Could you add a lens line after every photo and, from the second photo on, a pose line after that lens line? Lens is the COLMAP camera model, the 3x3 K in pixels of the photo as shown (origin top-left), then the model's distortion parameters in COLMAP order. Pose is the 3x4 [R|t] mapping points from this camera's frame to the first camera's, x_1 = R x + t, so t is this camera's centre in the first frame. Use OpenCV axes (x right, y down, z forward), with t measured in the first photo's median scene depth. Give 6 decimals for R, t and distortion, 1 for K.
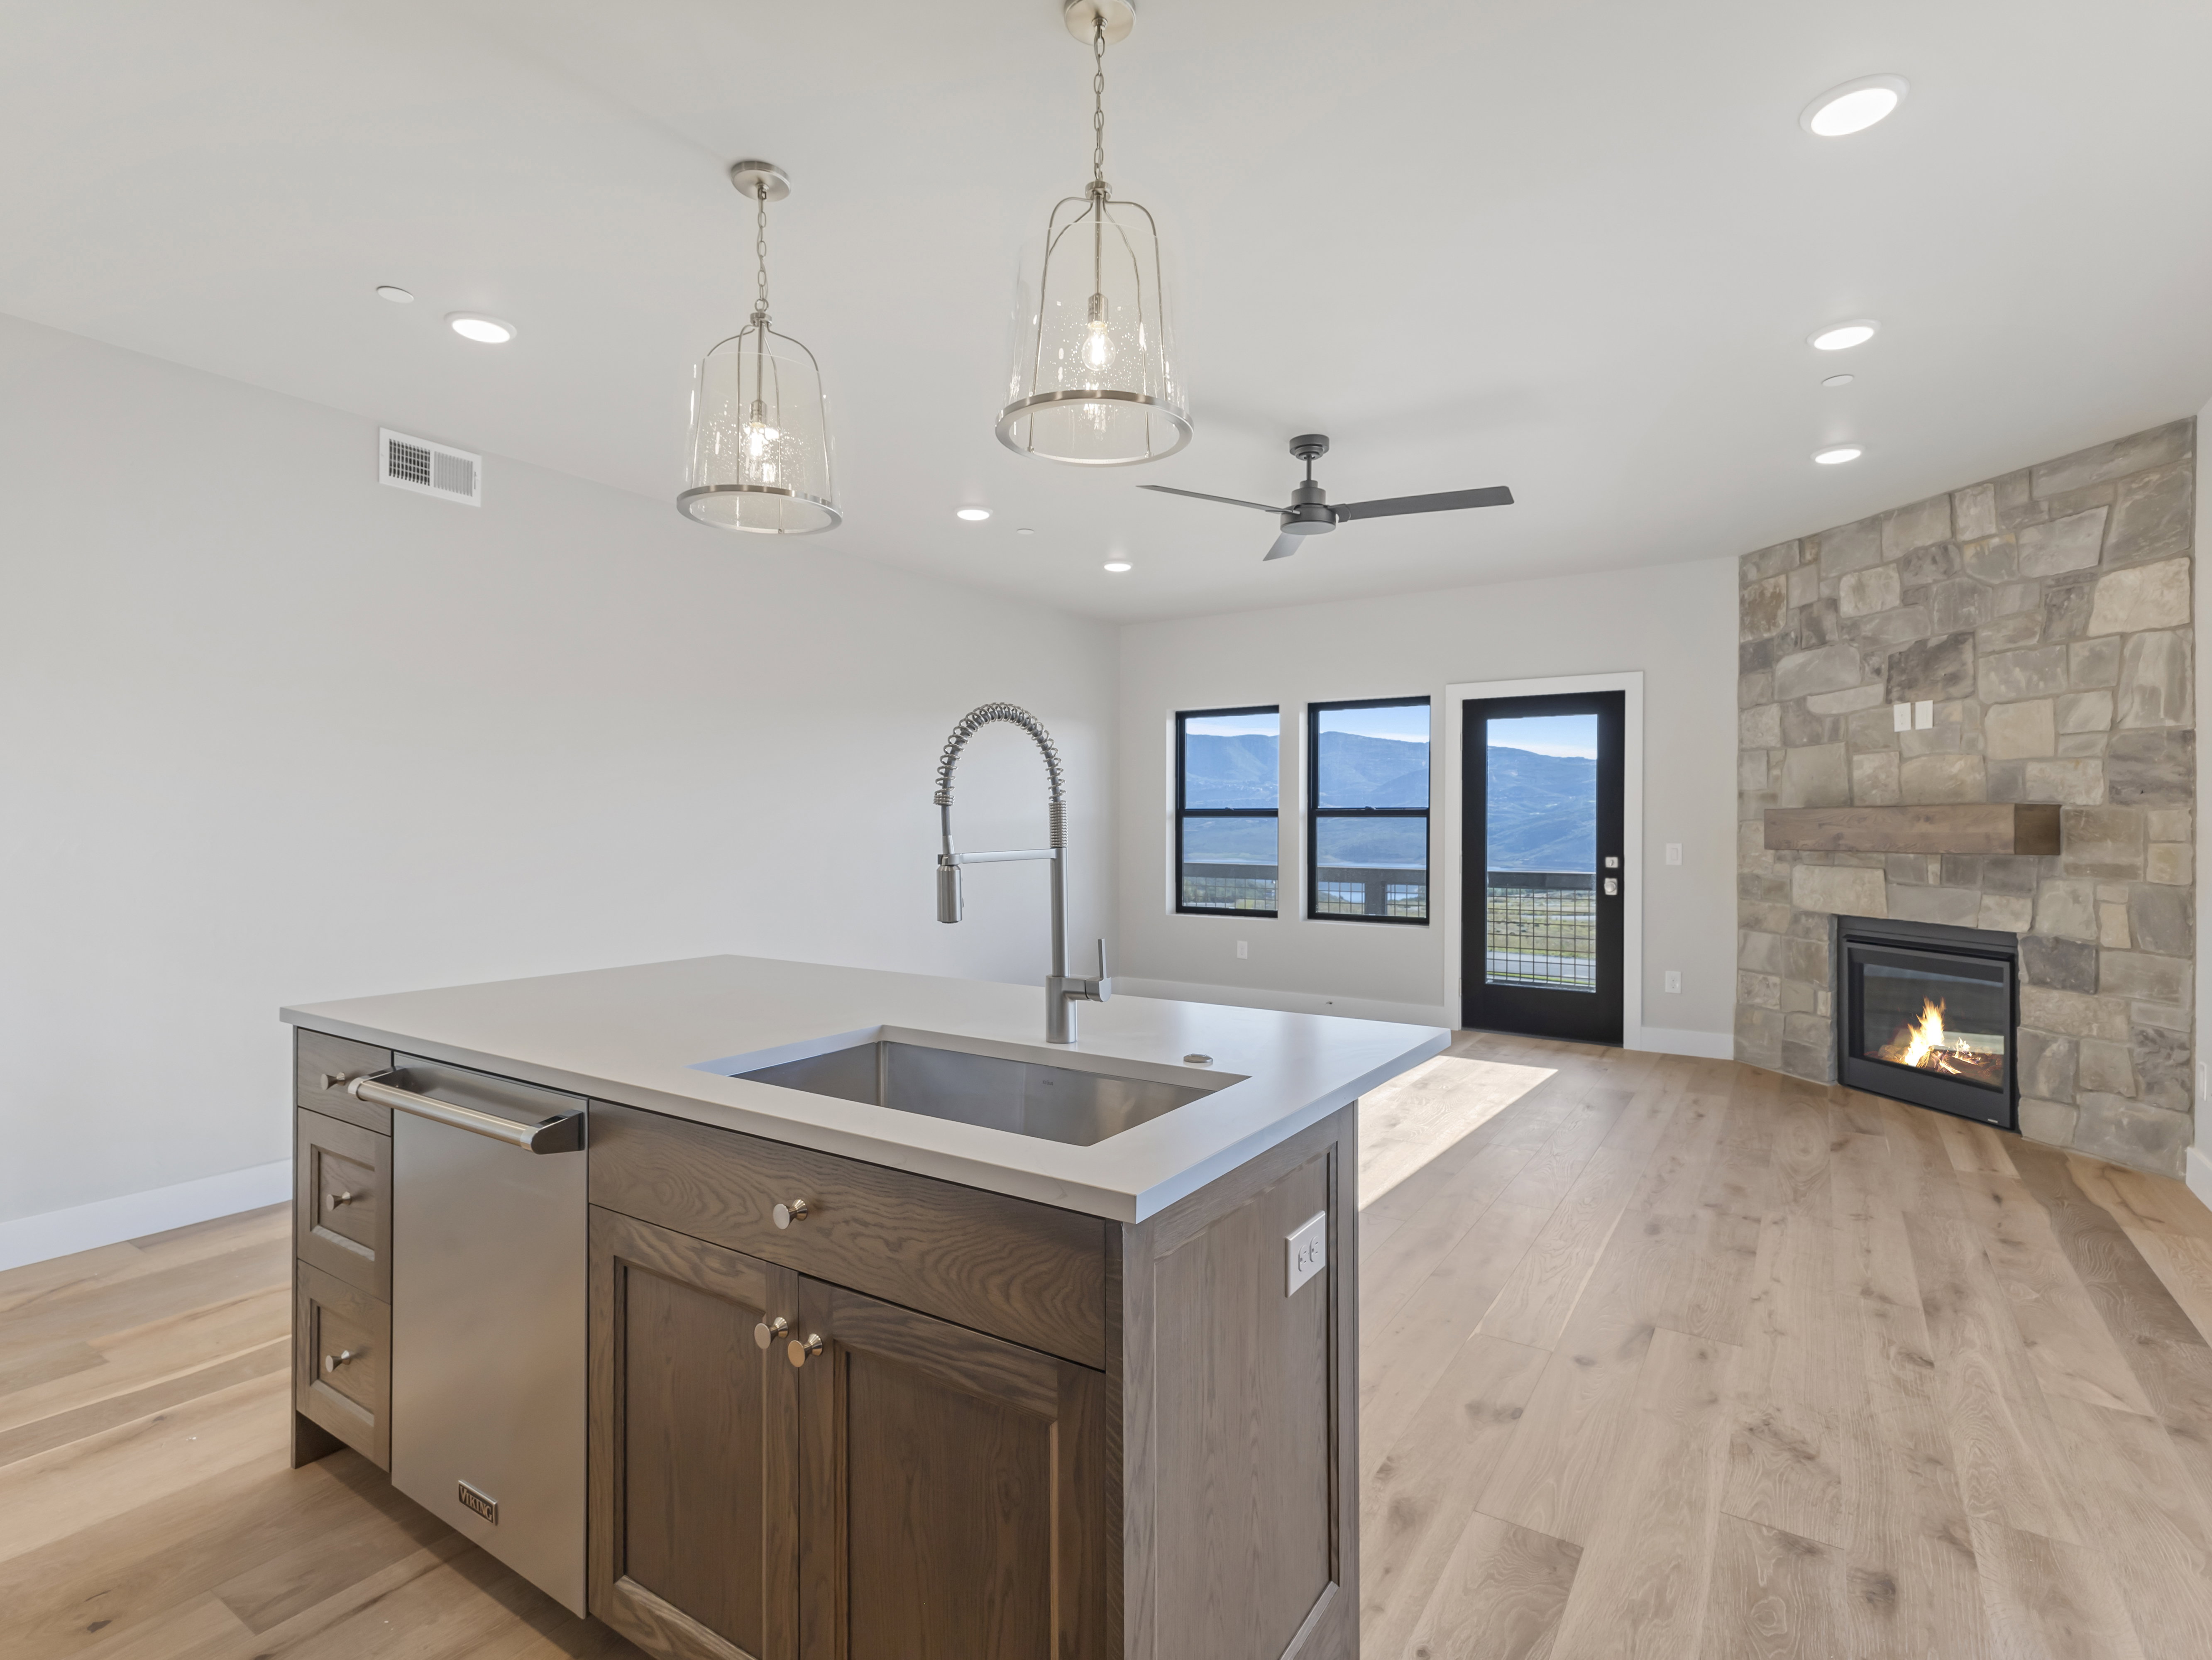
lens RADIAL K [[1085.6, 0, 1113.0], [0, 1085.6, 822.3], [0, 0, 1]] dist [0.003328, 0.000176]
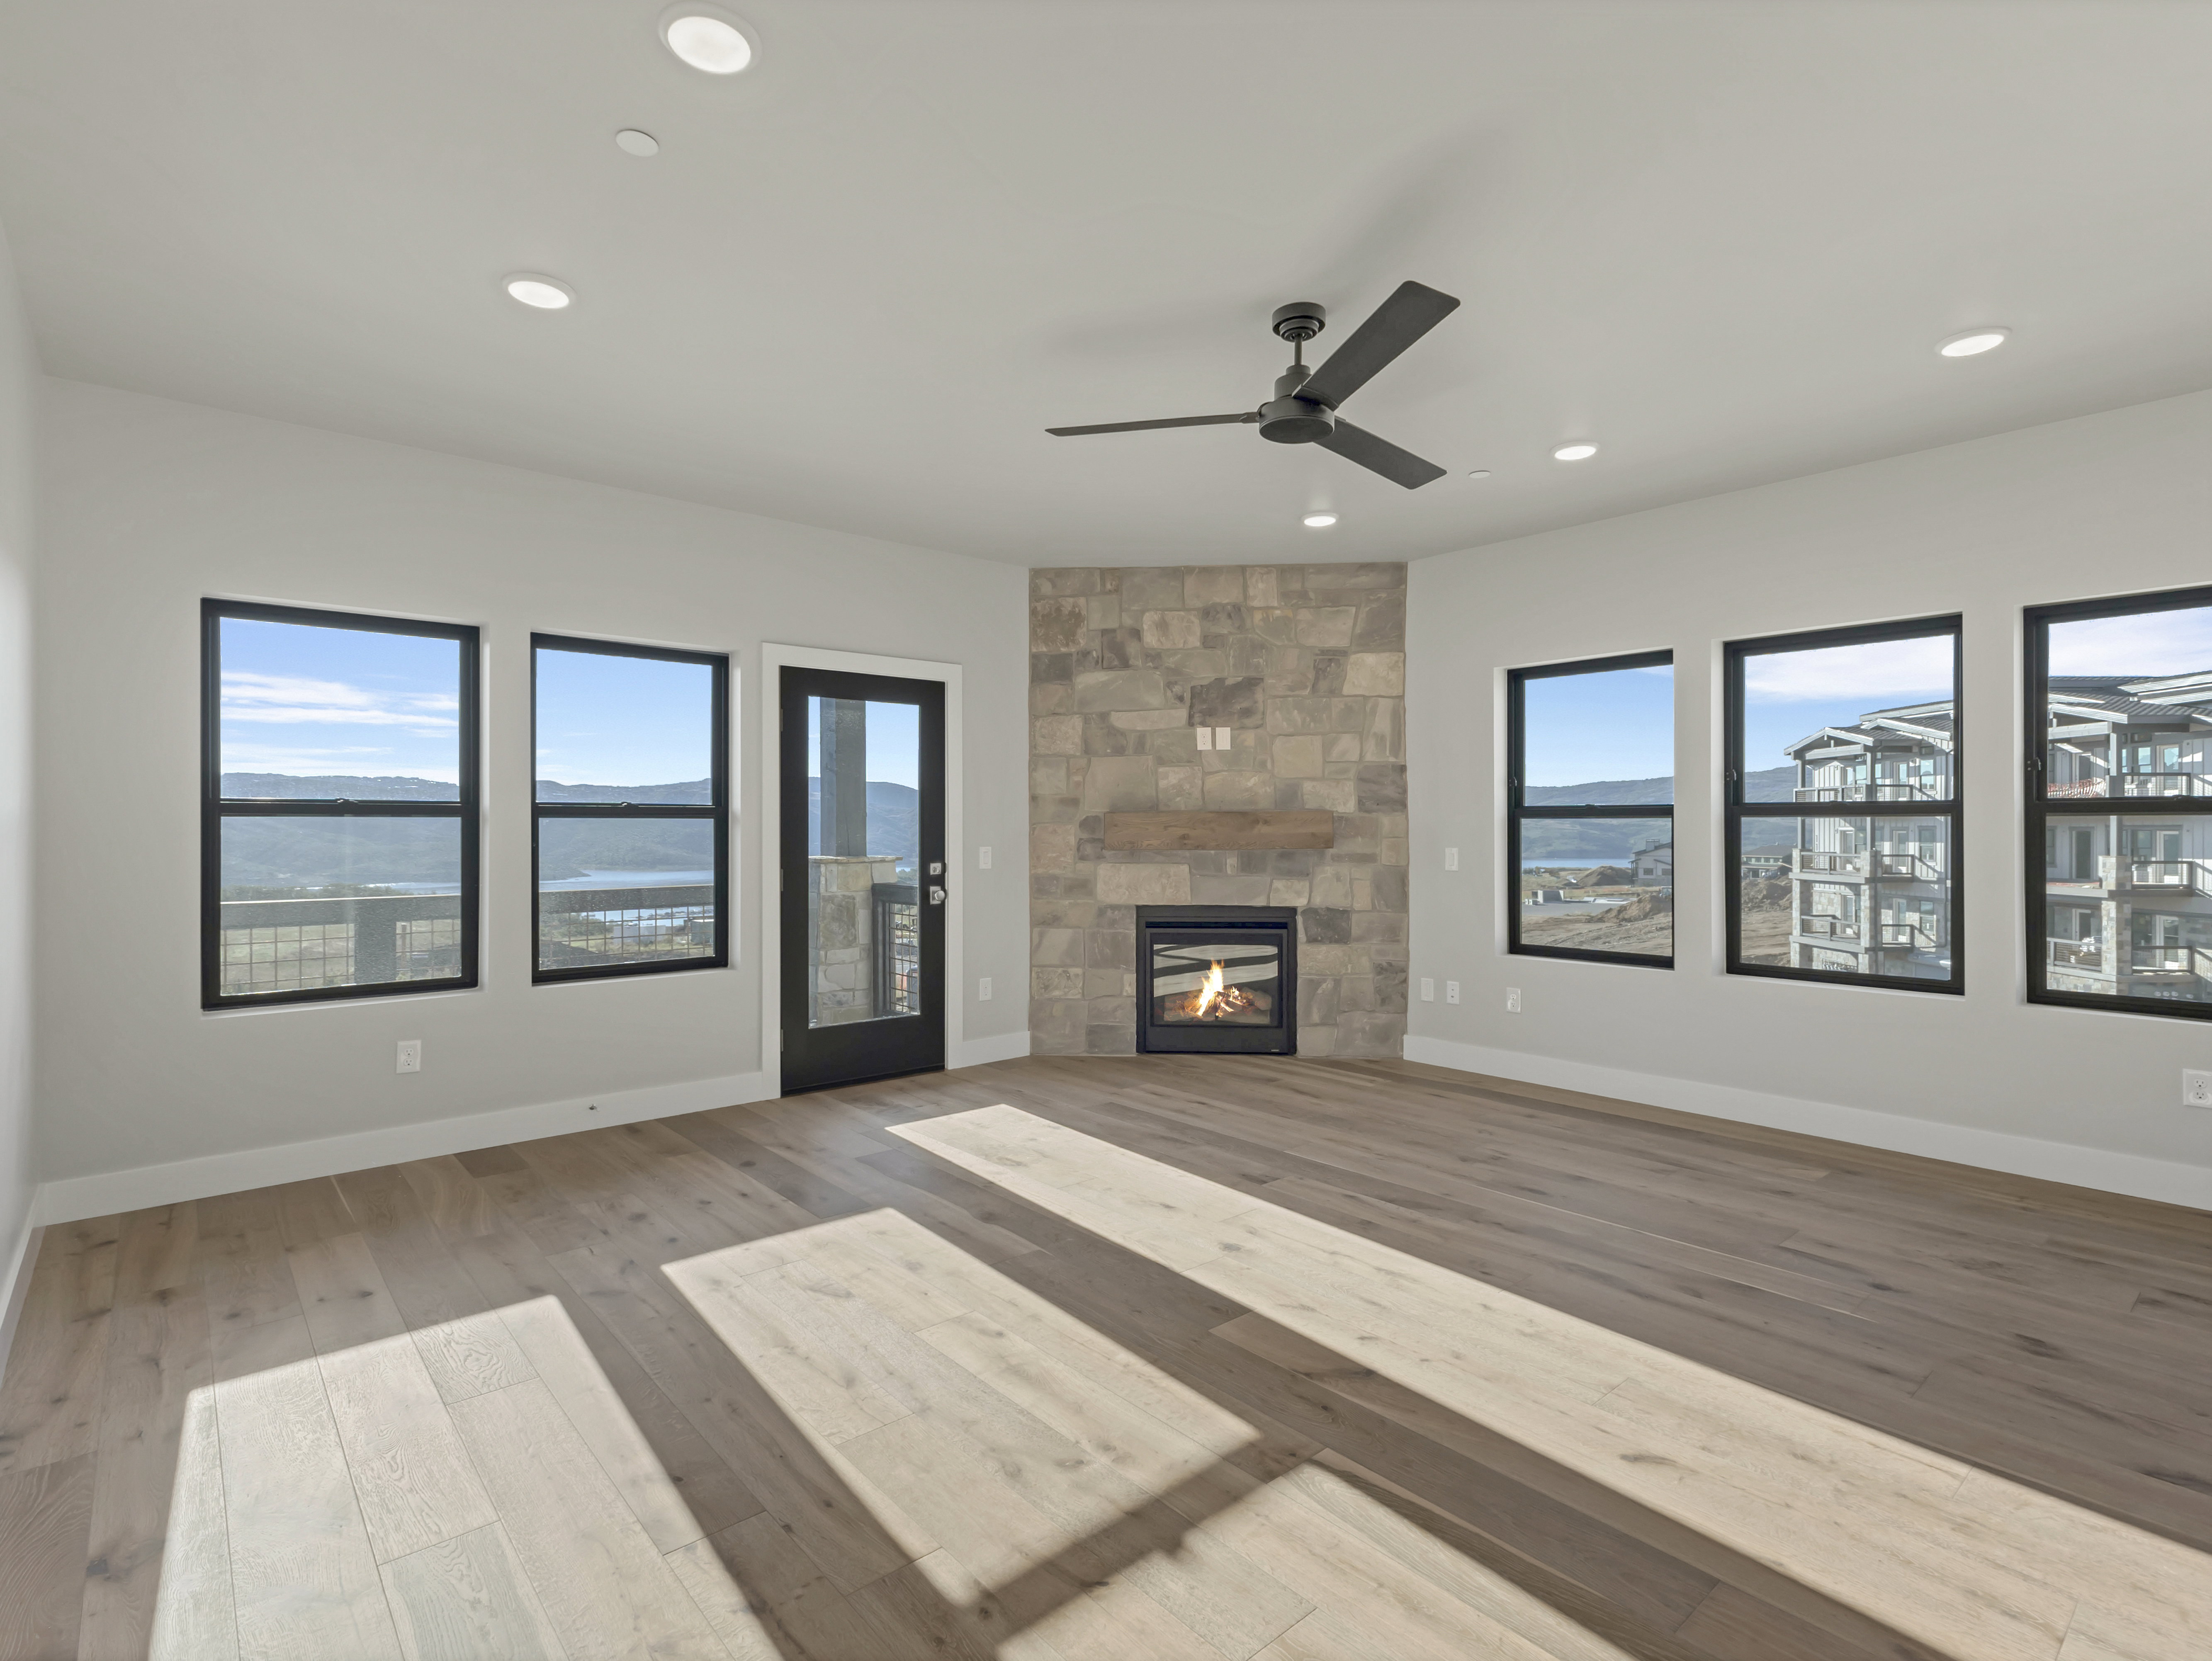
lens RADIAL K [[1085.7, 0, 1113.0], [0, 1085.7, 822.8], [0, 0, 1]] dist [0.003328, 0.000176]
pose [[0.275972, 0.001029, 0.961165, -0.487057], [0.000887, 0.999999, -0.001326, -0.000676], [-0.961165, 0.001219, 0.275971, 0.781085]]
